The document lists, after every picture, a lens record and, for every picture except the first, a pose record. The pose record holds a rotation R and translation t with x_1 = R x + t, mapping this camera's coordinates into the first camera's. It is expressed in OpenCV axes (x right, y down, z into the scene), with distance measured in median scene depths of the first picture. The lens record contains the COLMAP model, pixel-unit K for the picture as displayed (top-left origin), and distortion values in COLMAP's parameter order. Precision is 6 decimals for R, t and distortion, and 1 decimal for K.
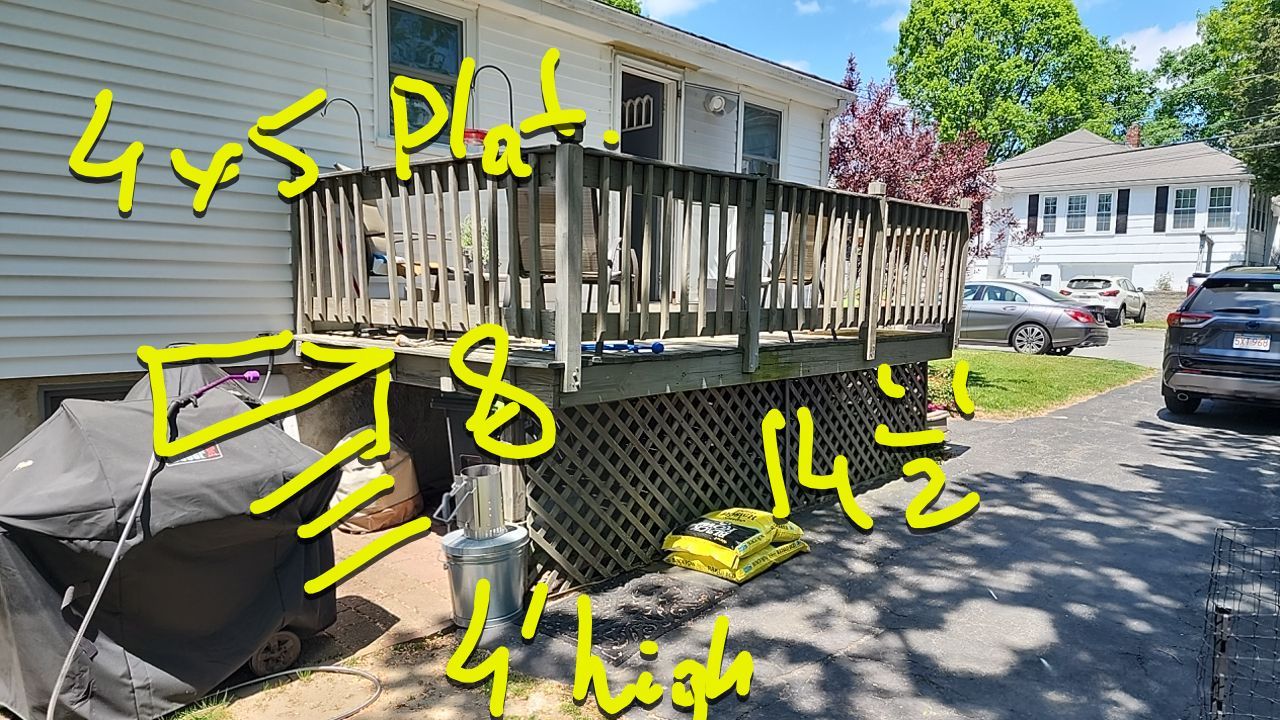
lens RADIAL K [[837.4, 0, 640.0], [0, 837.4, 360.0], [0, 0, 1]] dist [0.049909, 0.001613]
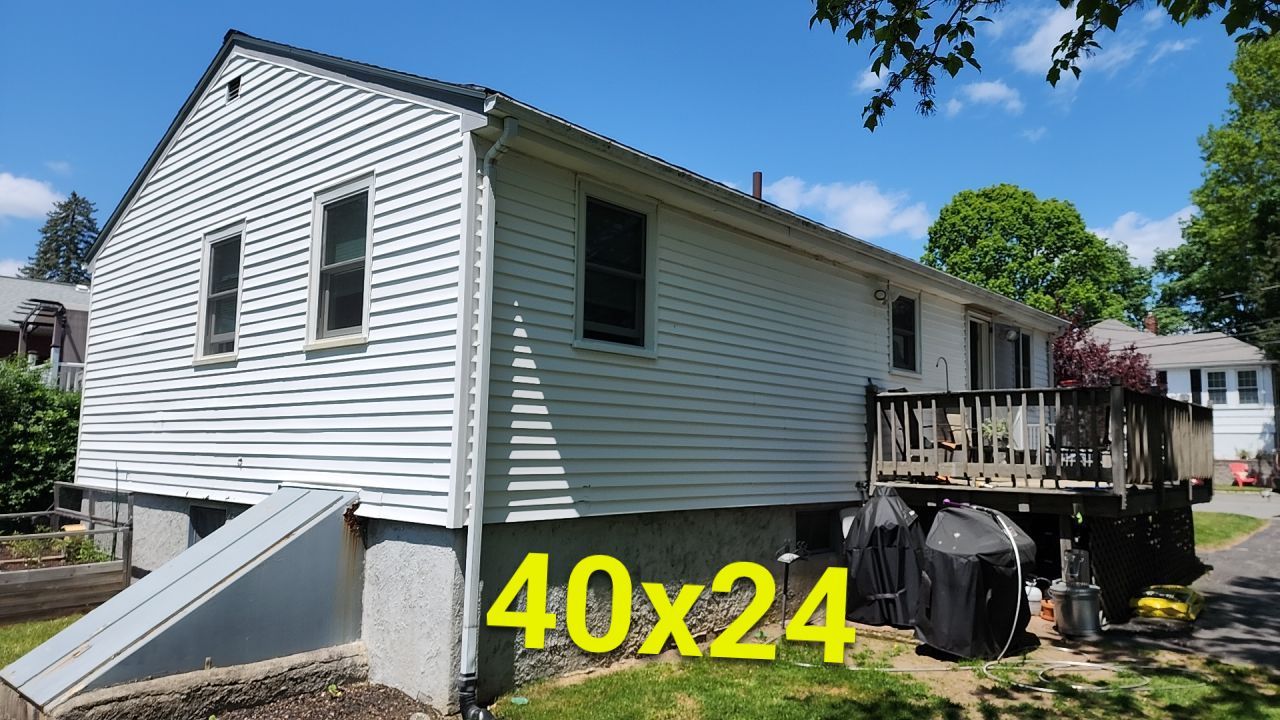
lens RADIAL K [[886.0, 0, 586.8], [0, 886.0, 358.7], [0, 0, 1]] dist [-0.029654, 0.103394]
pose [[0.999887, 0.001938, 0.014922, -0.197596], [0.000925, 0.981871, -0.189548, 0.012178], [-0.015019, 0.189540, 0.981758, -0.158319]]
